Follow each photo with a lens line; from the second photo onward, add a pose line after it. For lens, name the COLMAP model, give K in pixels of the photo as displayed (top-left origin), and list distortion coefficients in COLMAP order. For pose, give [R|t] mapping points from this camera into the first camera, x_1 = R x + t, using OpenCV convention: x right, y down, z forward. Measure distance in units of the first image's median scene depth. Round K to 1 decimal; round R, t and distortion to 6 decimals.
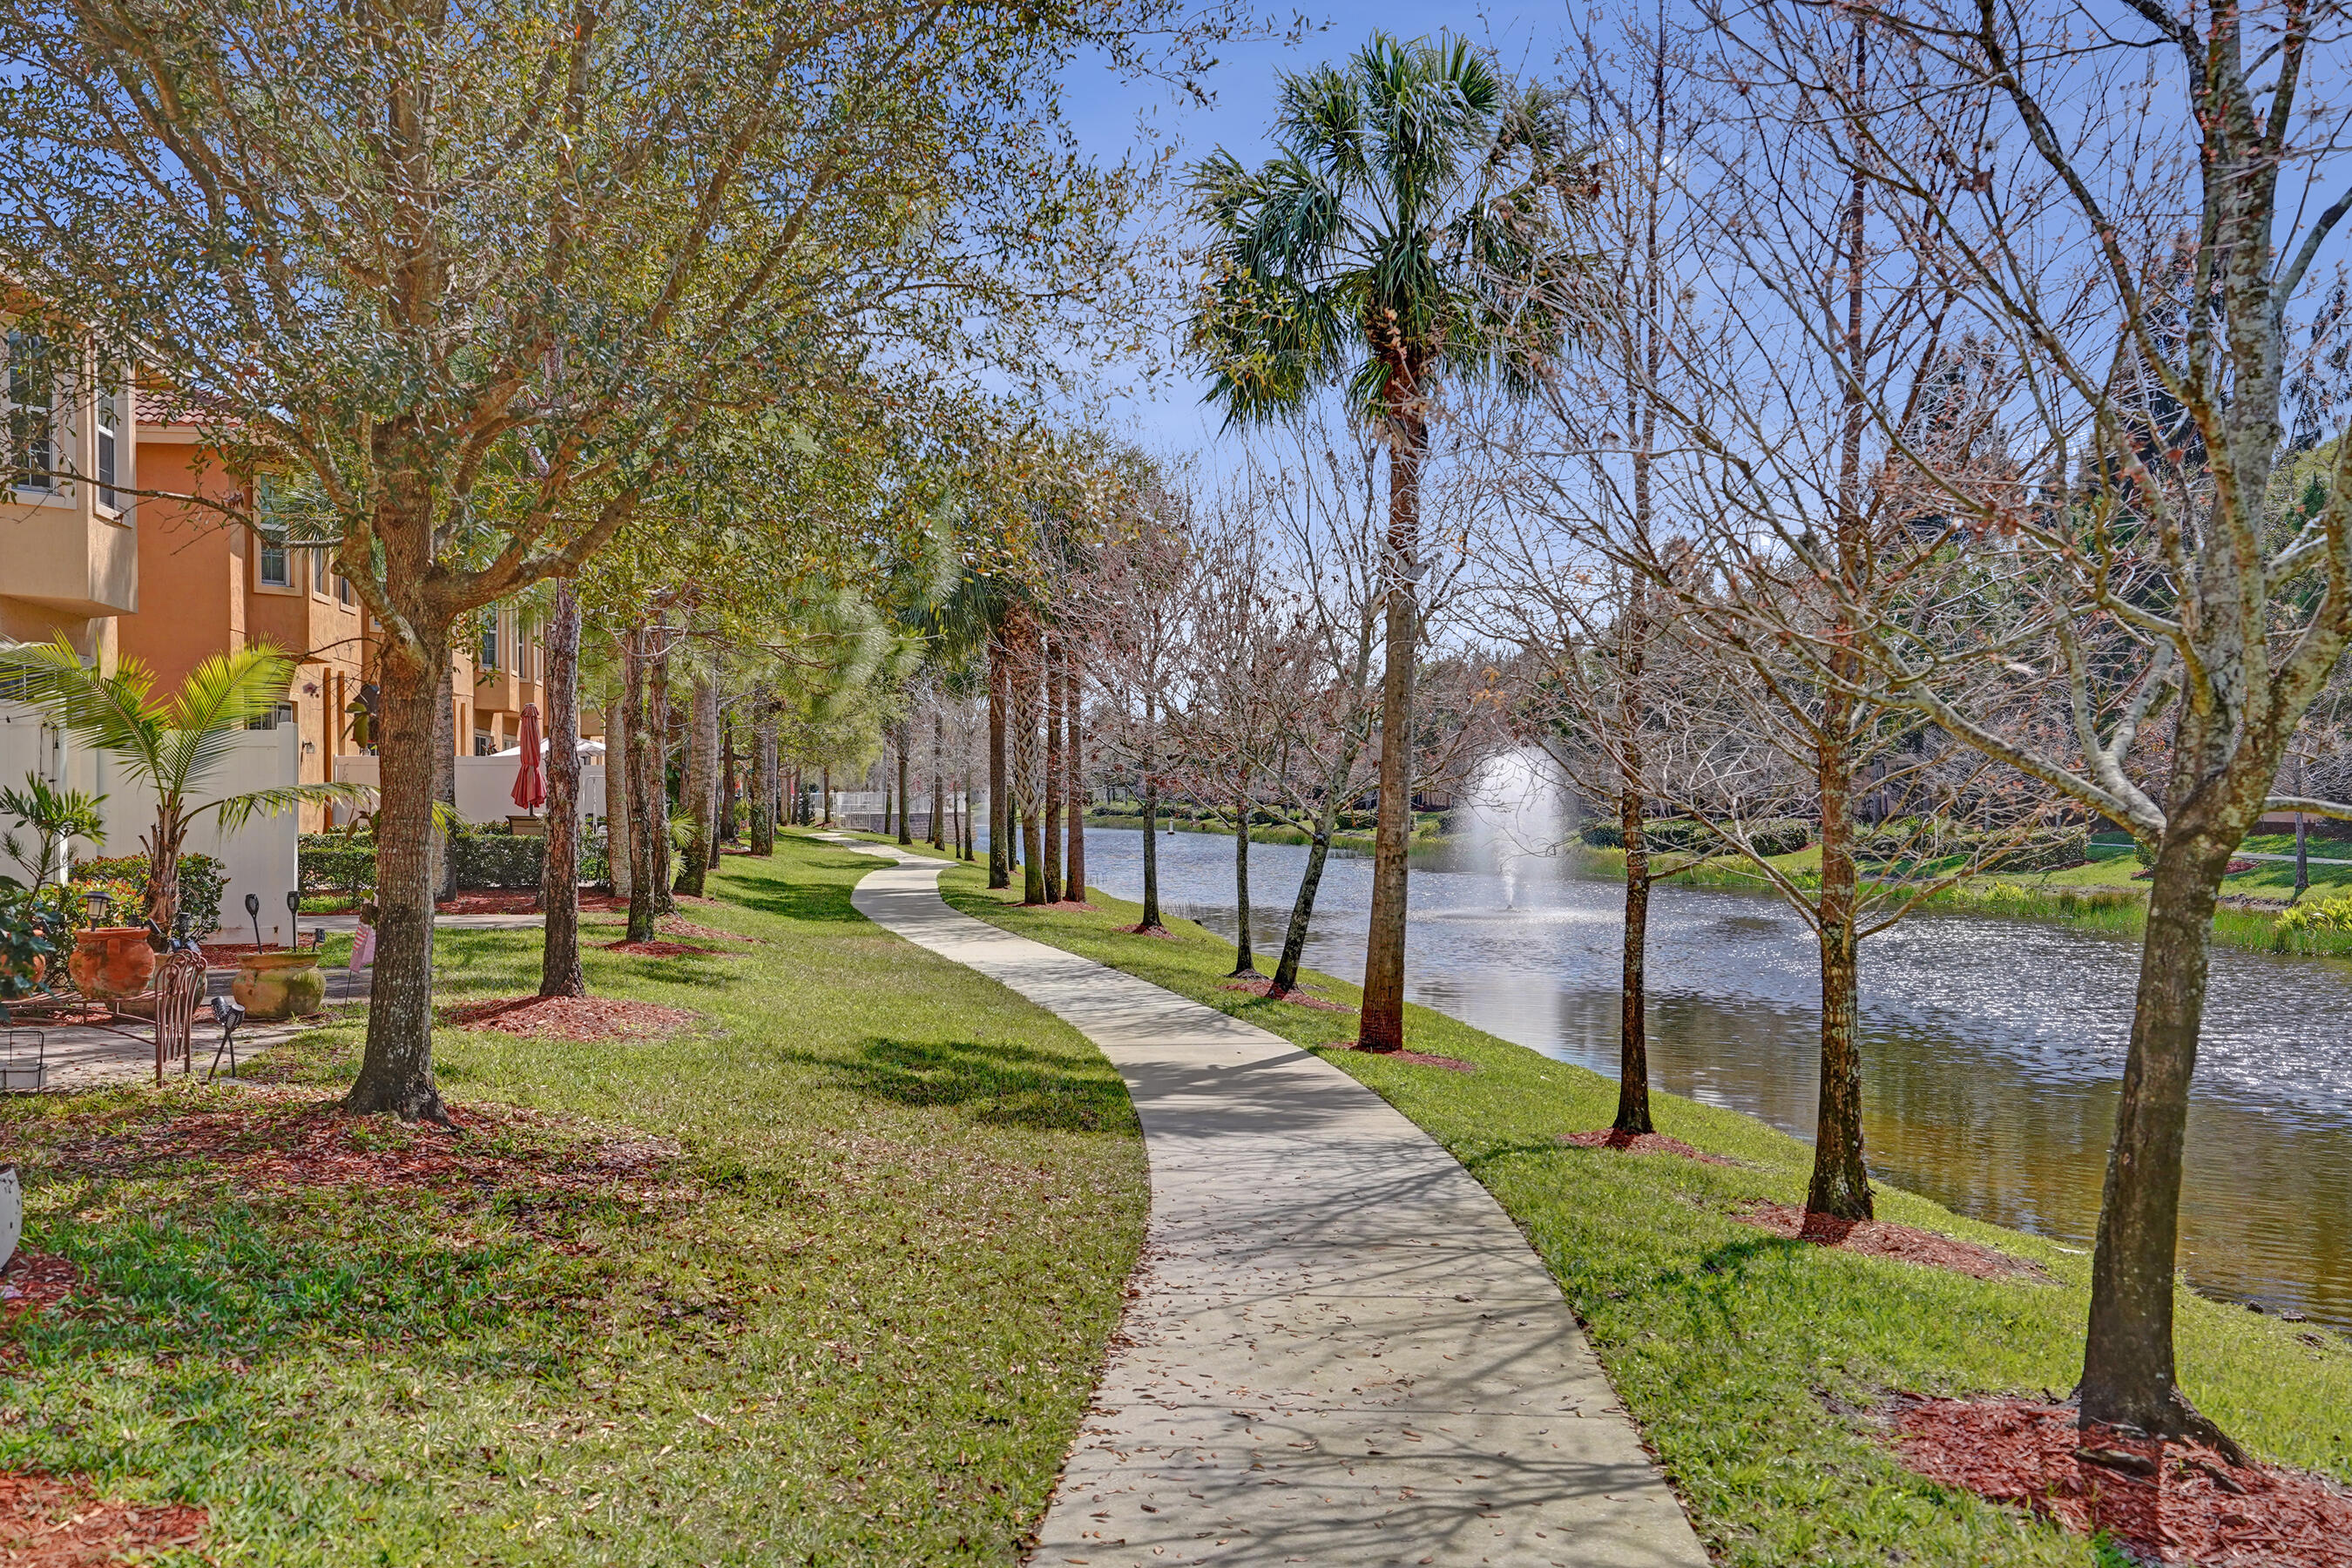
lens RADIAL K [[2203.7, 0, 1326.7], [0, 2203.7, 822.0], [0, 0, 1]] dist [0.001217, 0.109782]
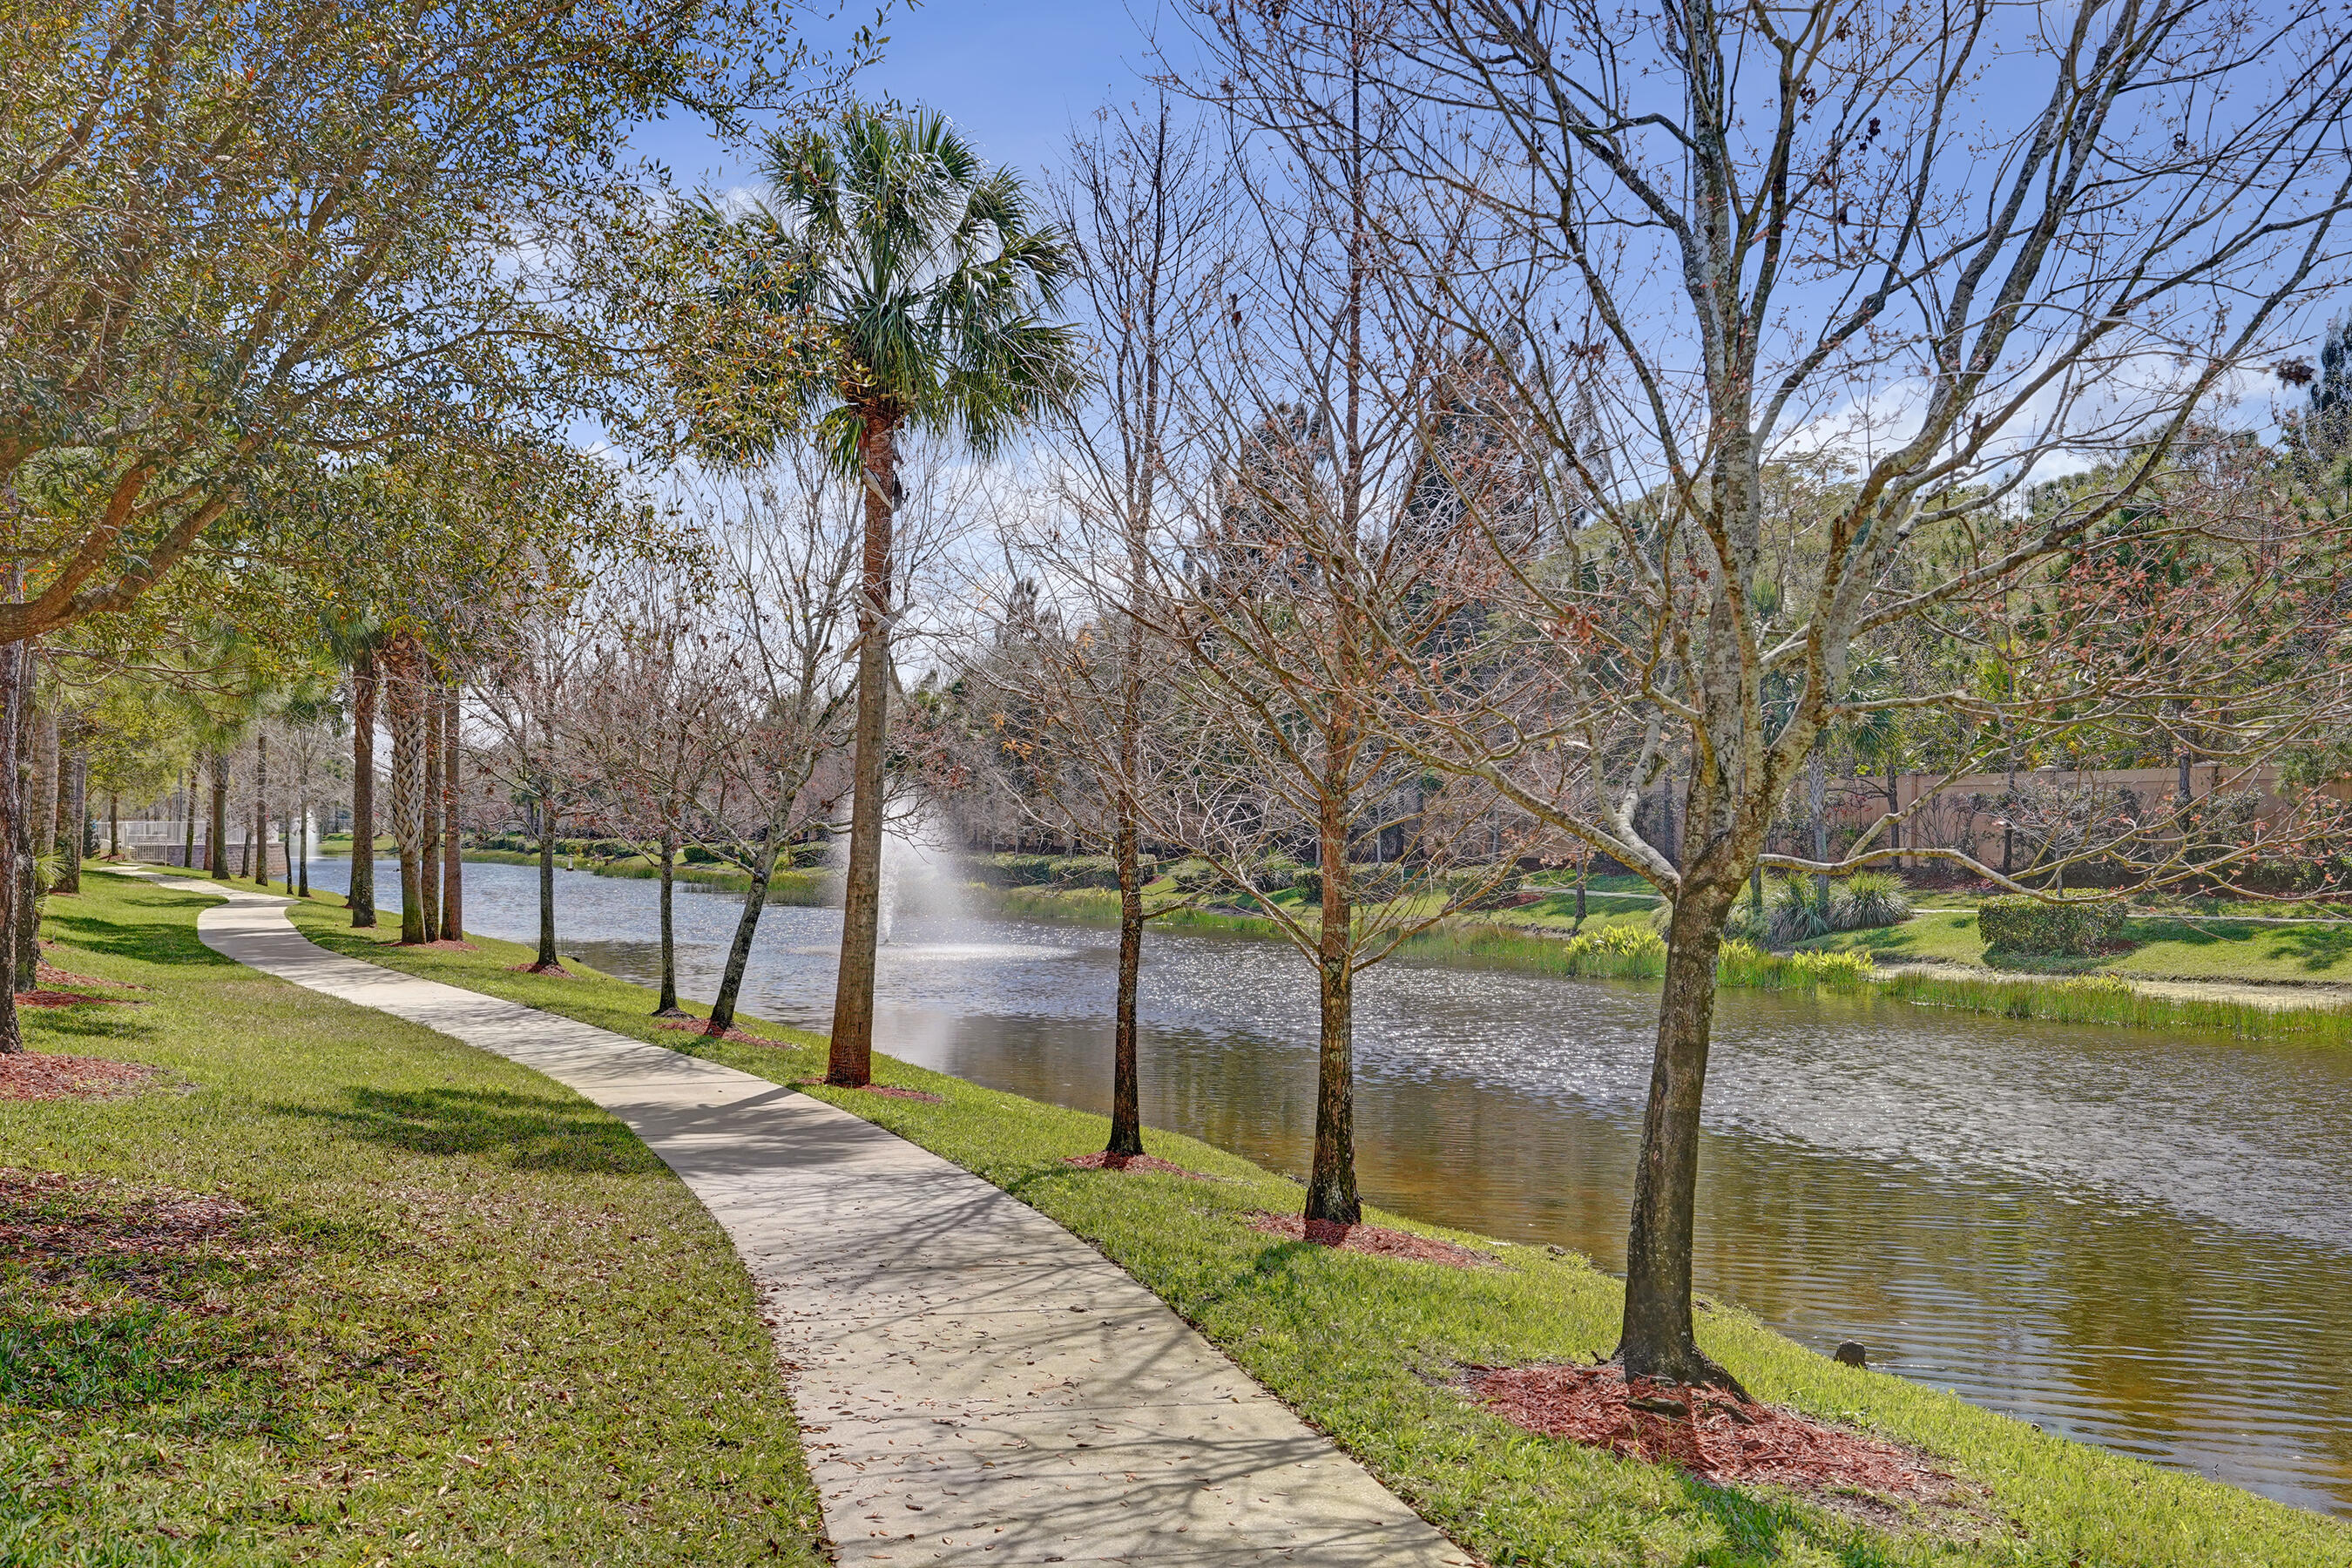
lens RADIAL K [[2293.2, 0, 1173.0], [0, 2293.2, 806.8], [0, 0, 1]] dist [-0.018746, 0.141971]
pose [[0.953416, 0.008599, 0.301536, -0.213427], [-0.003793, 0.999856, -0.016521, -0.012378], [-0.301634, 0.014608, 0.953312, -0.088630]]
